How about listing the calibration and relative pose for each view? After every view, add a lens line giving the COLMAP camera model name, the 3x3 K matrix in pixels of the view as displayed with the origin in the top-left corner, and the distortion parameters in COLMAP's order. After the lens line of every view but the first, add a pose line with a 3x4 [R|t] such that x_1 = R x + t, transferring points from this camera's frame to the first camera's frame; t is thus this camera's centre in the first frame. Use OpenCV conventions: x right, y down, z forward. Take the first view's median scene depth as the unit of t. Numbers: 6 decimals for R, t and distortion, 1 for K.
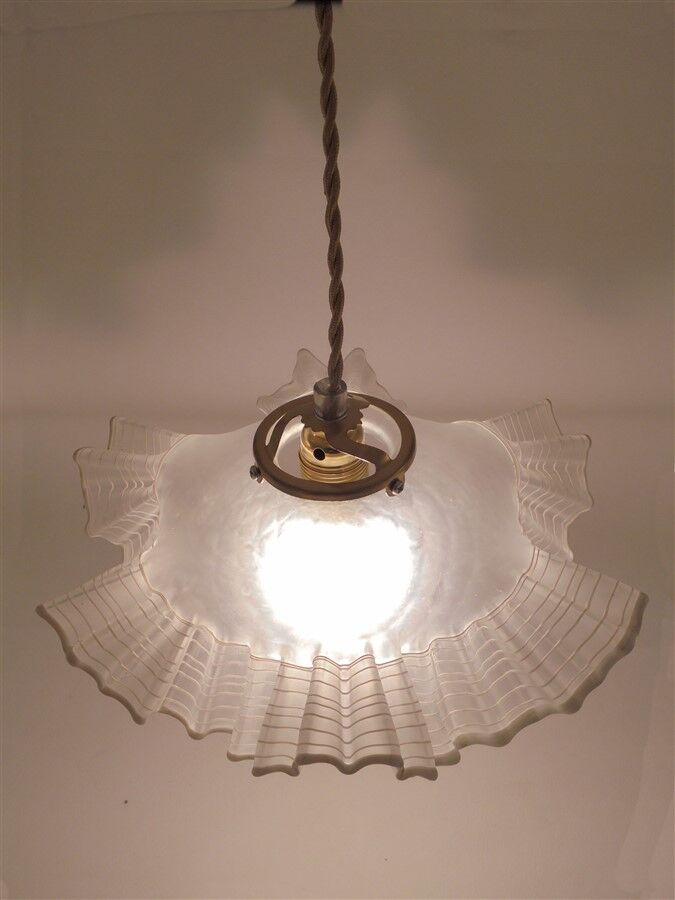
lens RADIAL K [[1281.9, 0, 343.8], [0, 1281.9, 450.4], [0, 0, 1]] dist [0.024716, 0.000000]
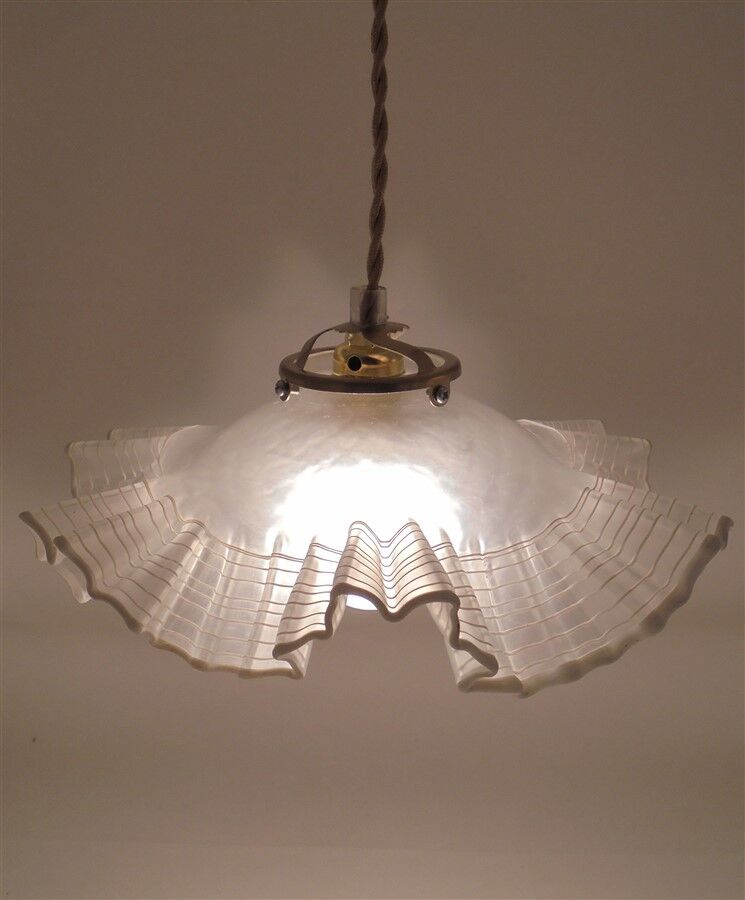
lens RADIAL K [[1677.3, 0, 367.6], [0, 1677.3, 449.7], [0, 0, 1]] dist [0.088391, 0.000000]
pose [[0.999379, 0.023791, 0.025992, -0.039503], [-0.008529, 0.879043, -0.476667, 0.619819], [-0.034189, 0.476149, 0.878700, -0.012234]]
